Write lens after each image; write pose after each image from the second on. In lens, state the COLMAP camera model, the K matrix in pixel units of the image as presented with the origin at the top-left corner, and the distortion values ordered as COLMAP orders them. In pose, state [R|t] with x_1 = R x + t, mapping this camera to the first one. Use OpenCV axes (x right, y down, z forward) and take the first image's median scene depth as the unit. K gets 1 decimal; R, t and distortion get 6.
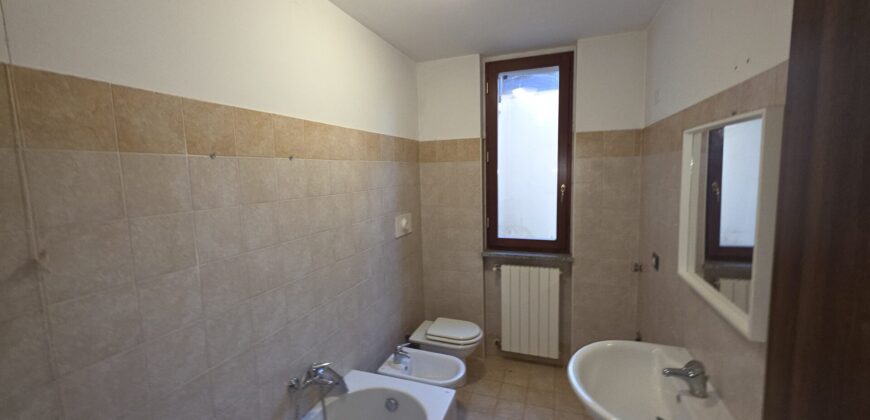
lens RADIAL K [[350.3, 0, 435.0], [0, 350.3, 210.0], [0, 0, 1]] dist [0.000338, 0.000001]
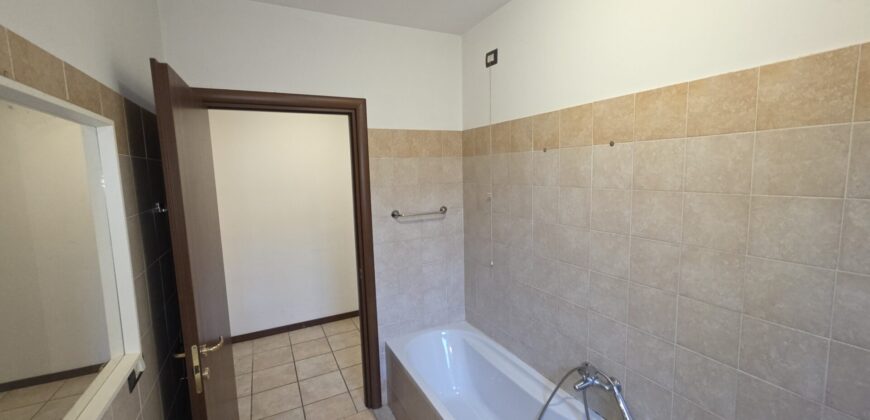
lens RADIAL K [[350.3, 0, 435.0], [0, 350.3, 210.0], [0, 0, 1]] dist [0.000338, 0.000001]
pose [[-0.690908, 0.129980, -0.711162, 0.605463], [-0.030655, 0.977552, 0.208451, -0.162507], [0.722293, 0.165821, -0.671414, 1.367731]]
